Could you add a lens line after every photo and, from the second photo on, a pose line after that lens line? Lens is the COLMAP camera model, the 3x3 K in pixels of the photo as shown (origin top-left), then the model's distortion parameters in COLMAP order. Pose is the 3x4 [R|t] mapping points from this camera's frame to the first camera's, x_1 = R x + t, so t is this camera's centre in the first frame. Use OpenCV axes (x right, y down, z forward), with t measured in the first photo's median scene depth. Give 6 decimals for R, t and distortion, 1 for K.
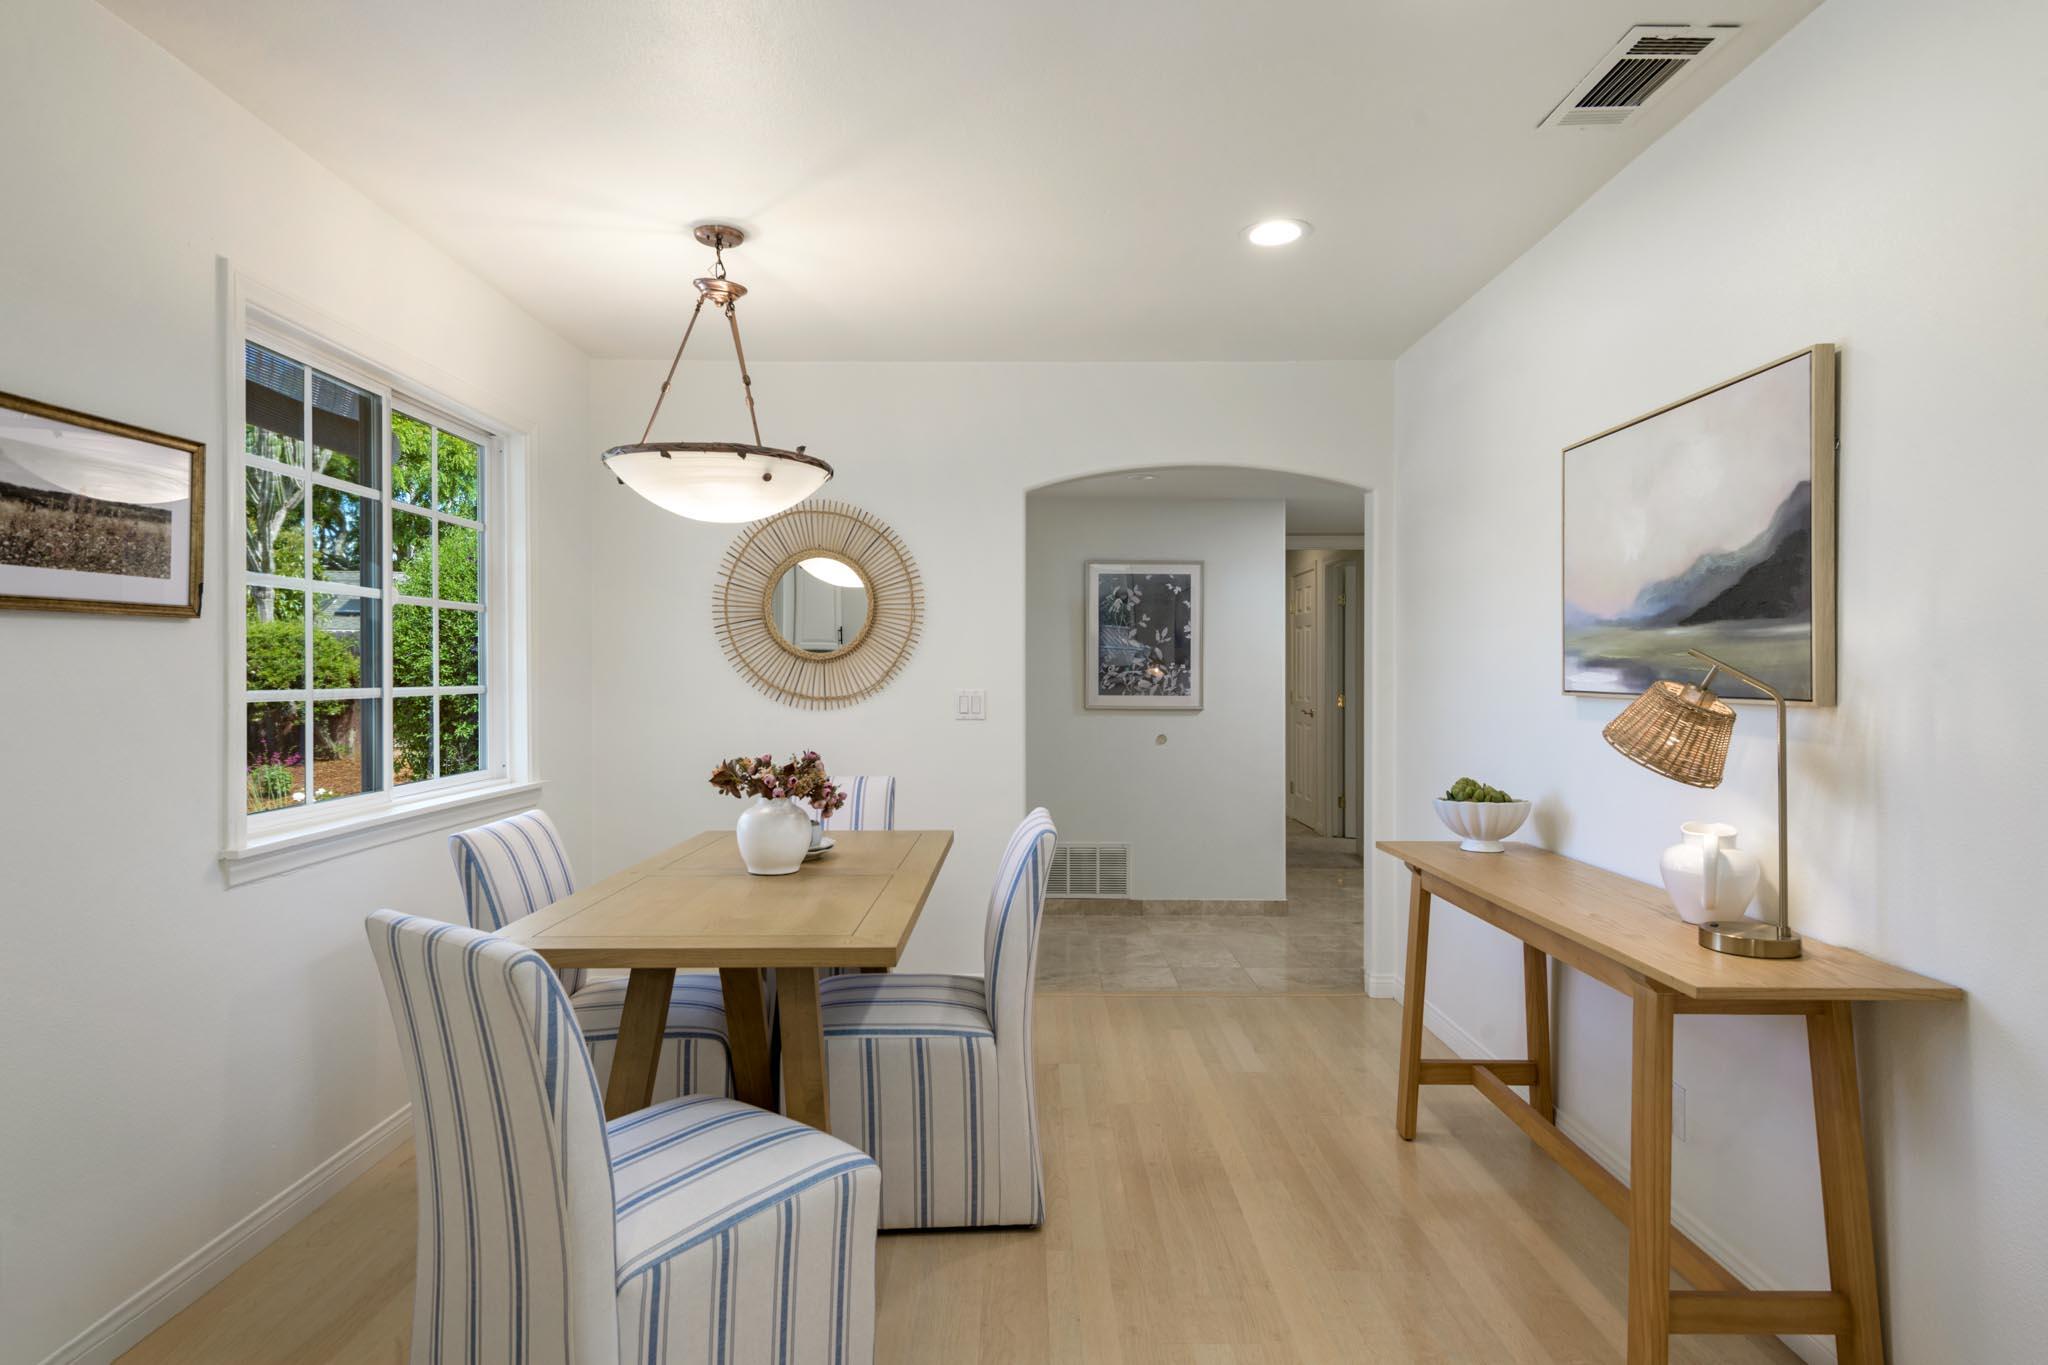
lens RADIAL K [[1204.7, 0, 1024.0], [0, 1204.7, 682.5], [0, 0, 1]] dist [-0.005194, -0.001547]
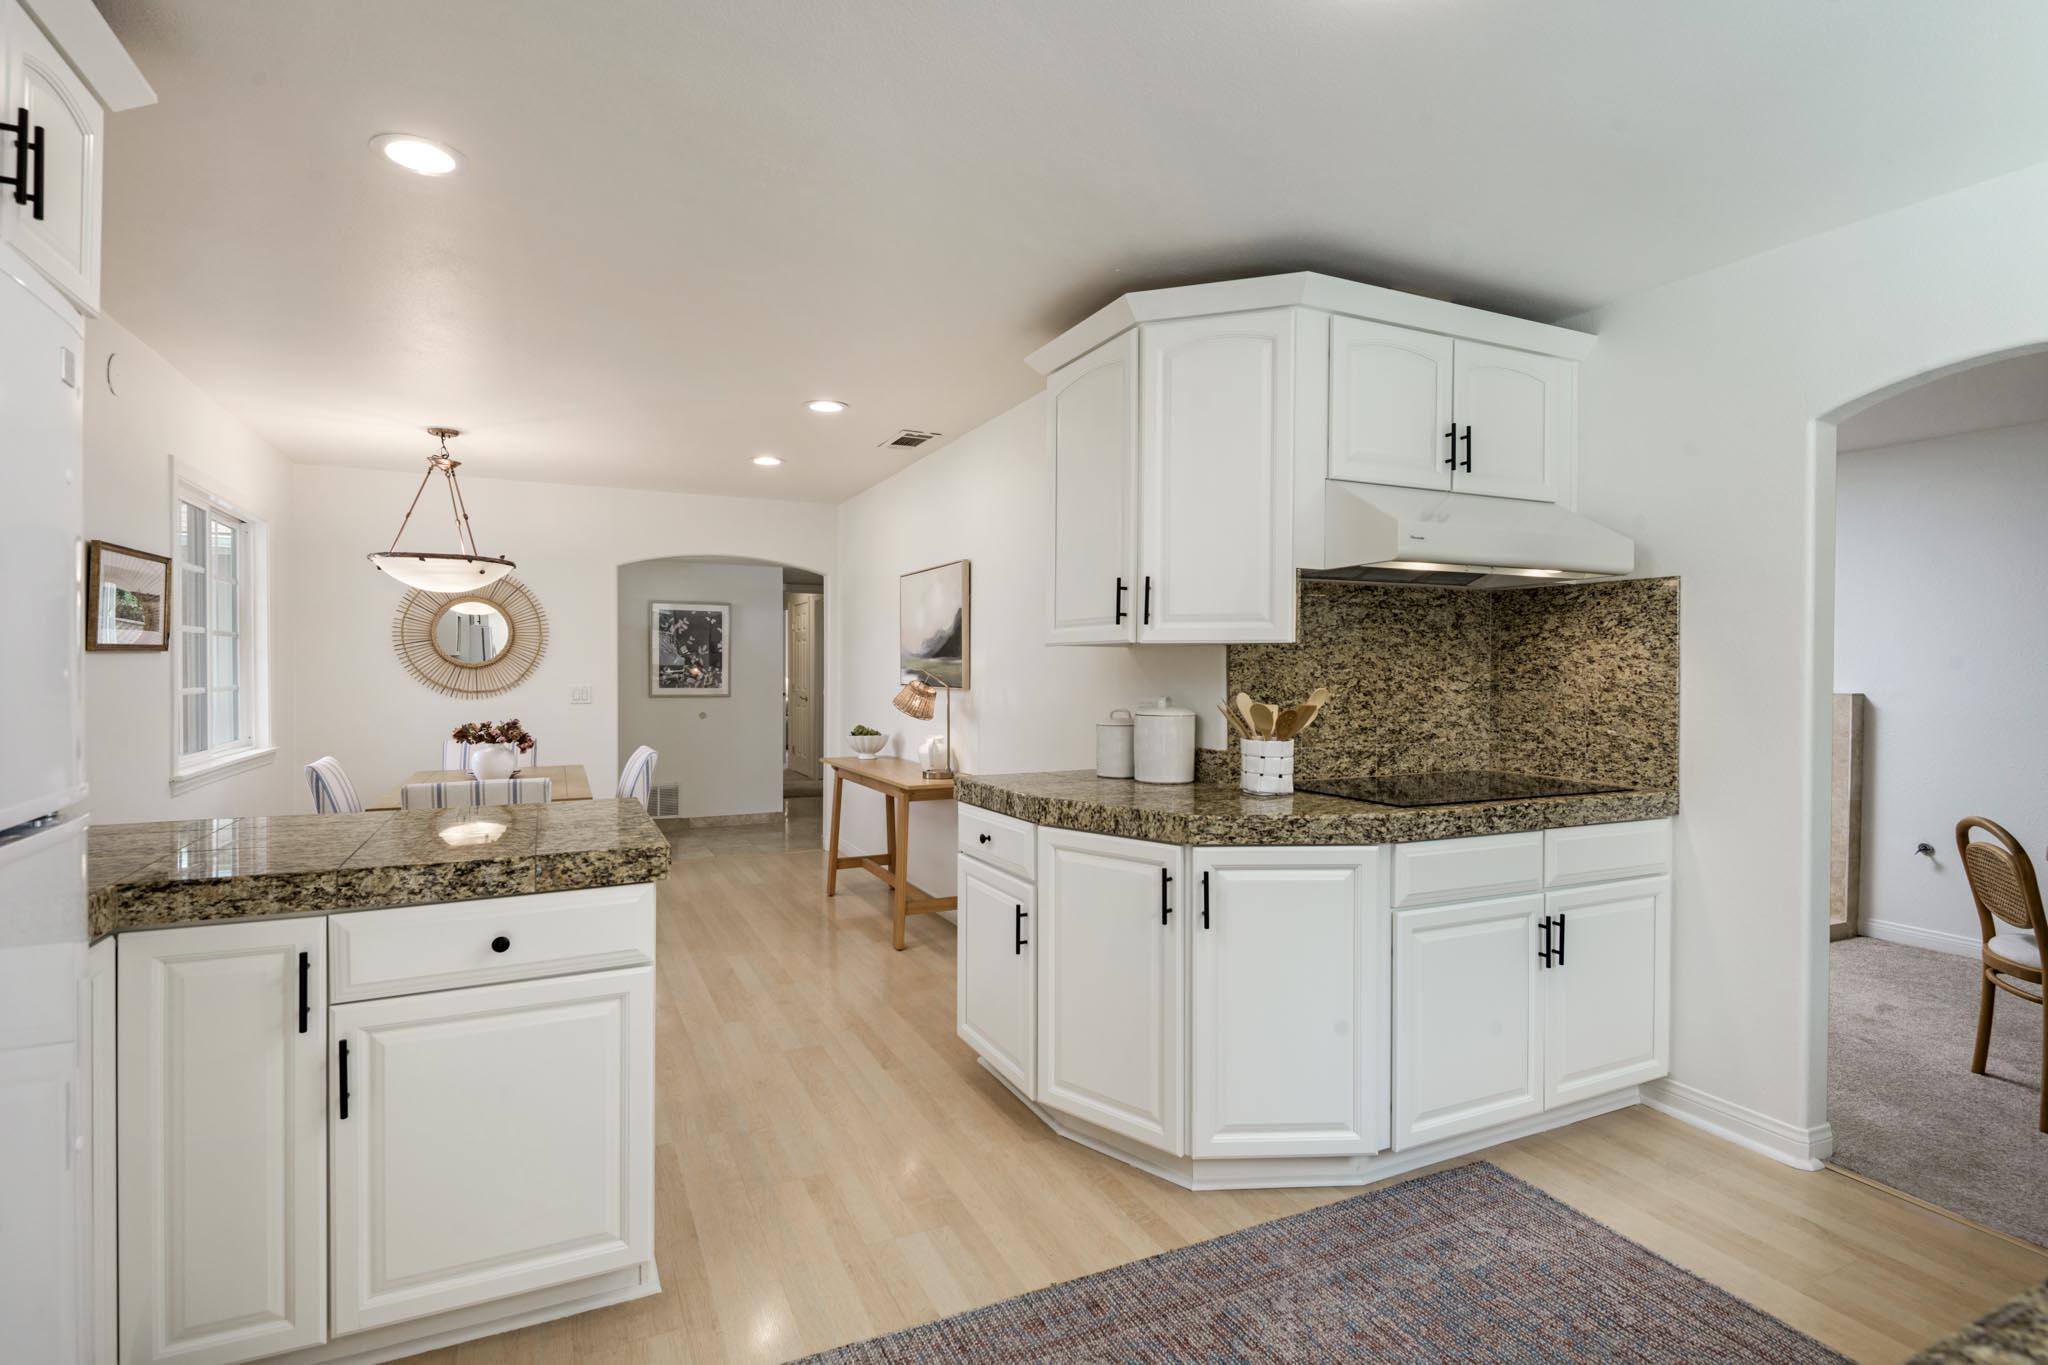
lens RADIAL K [[1005.7, 0, 1096.7], [0, 1005.7, 677.7], [0, 0, 1]] dist [-0.000249, -0.000756]
pose [[0.879093, -0.004100, 0.476633, -0.122895], [0.003129, 0.999991, 0.002832, -0.009647], [-0.476640, -0.000998, 0.879098, -0.828104]]
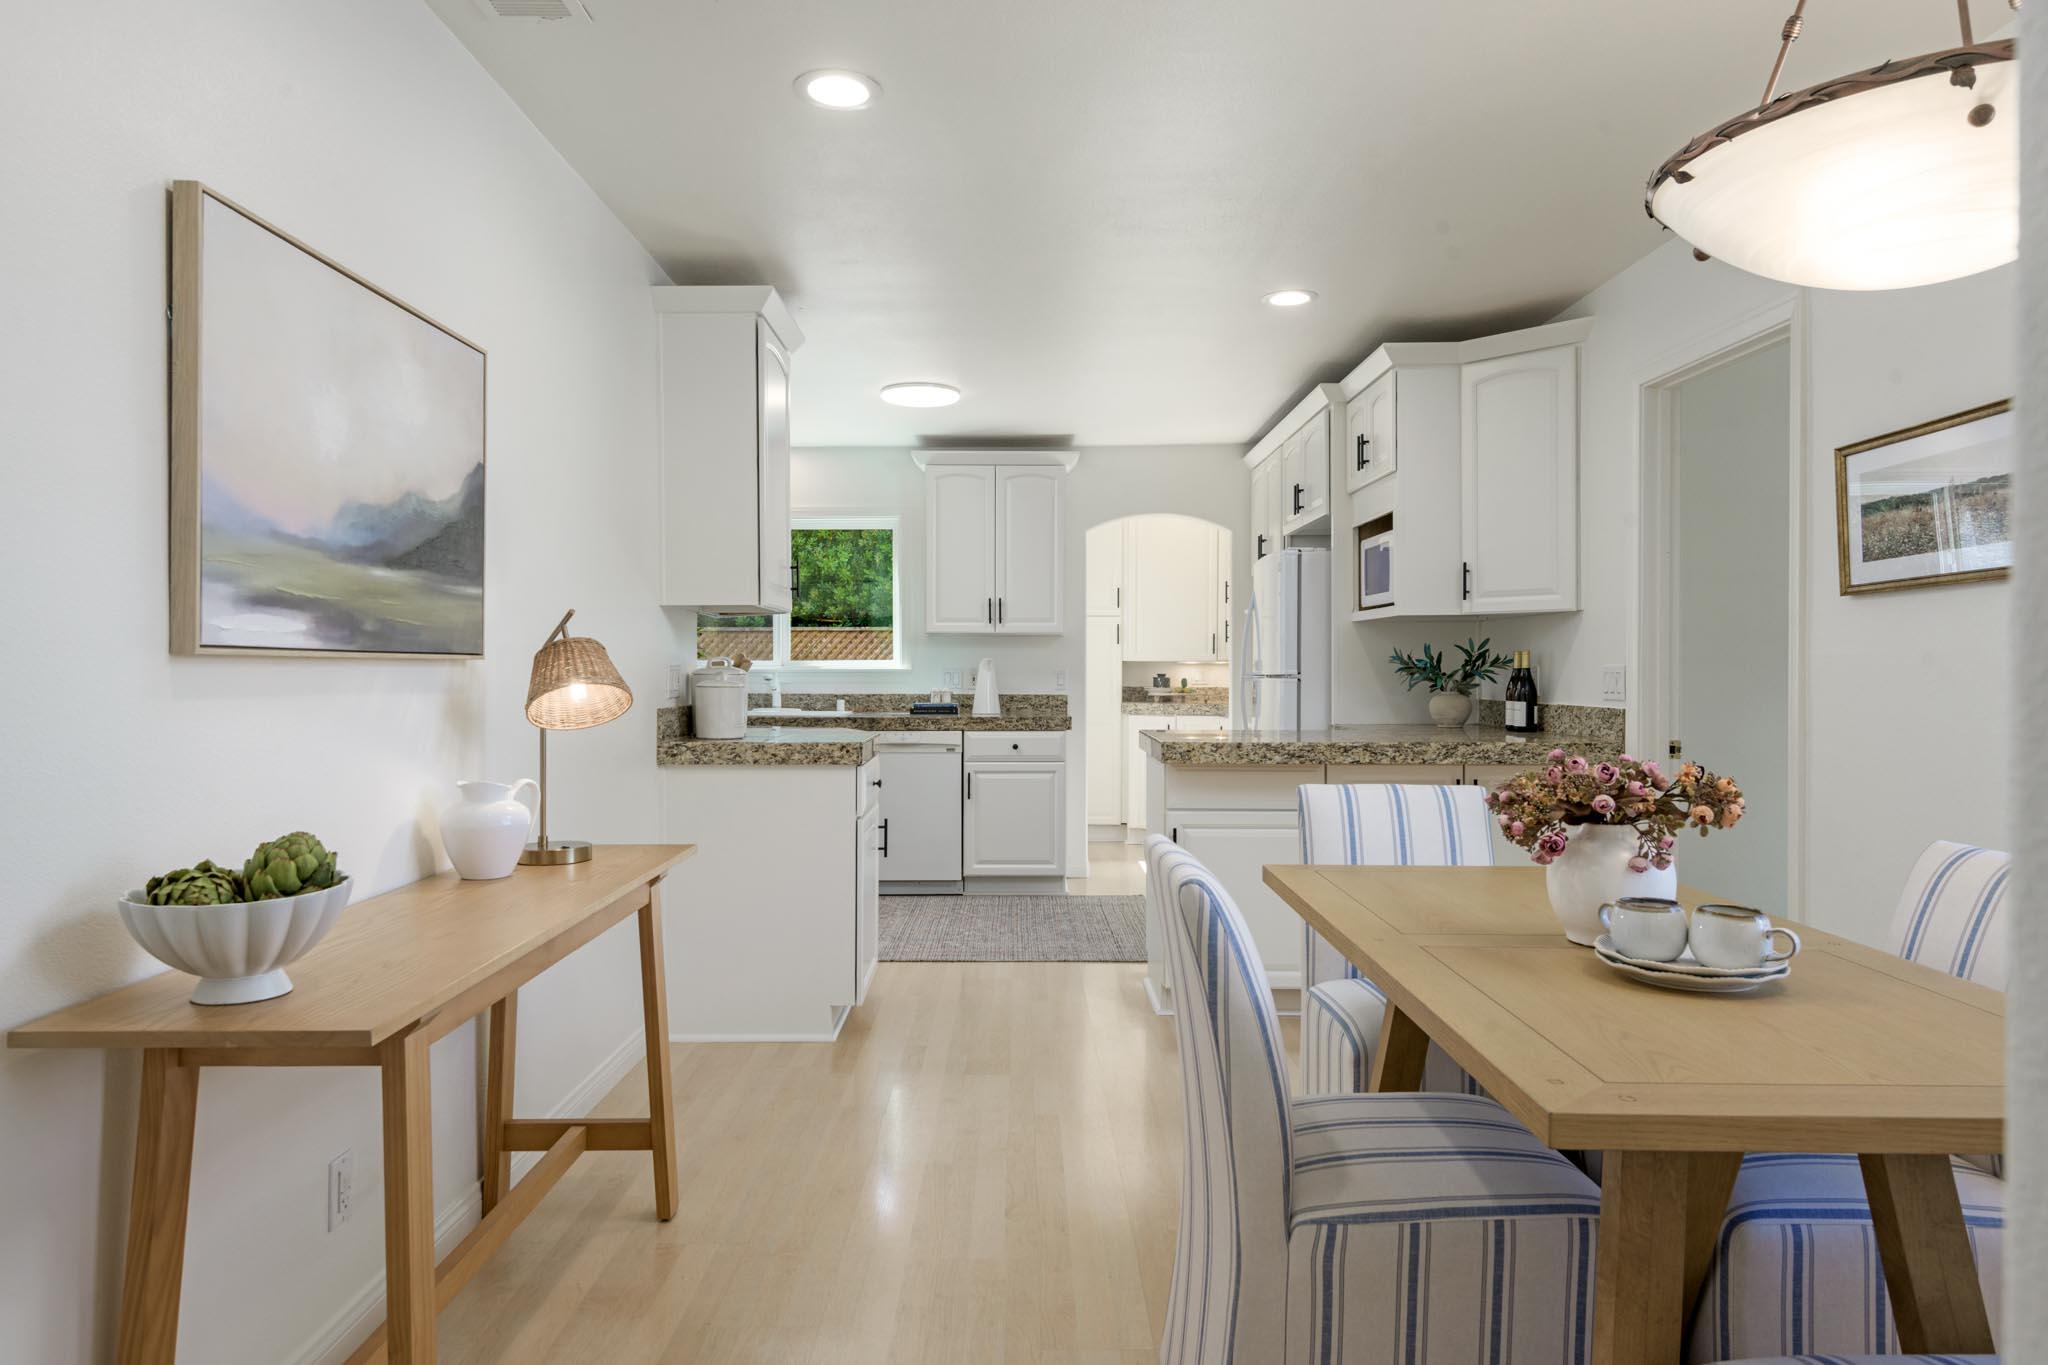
lens RADIAL K [[1348.3, 0, 1024.0], [0, 1348.3, 682.5], [0, 0, 1]] dist [-0.000445, 0.000022]
pose [[-0.999982, -0.002927, 0.005172, 0.086783], [-0.002825, 0.999803, 0.019629, 0.010912], [-0.005229, 0.019614, -0.999794, 1.623545]]
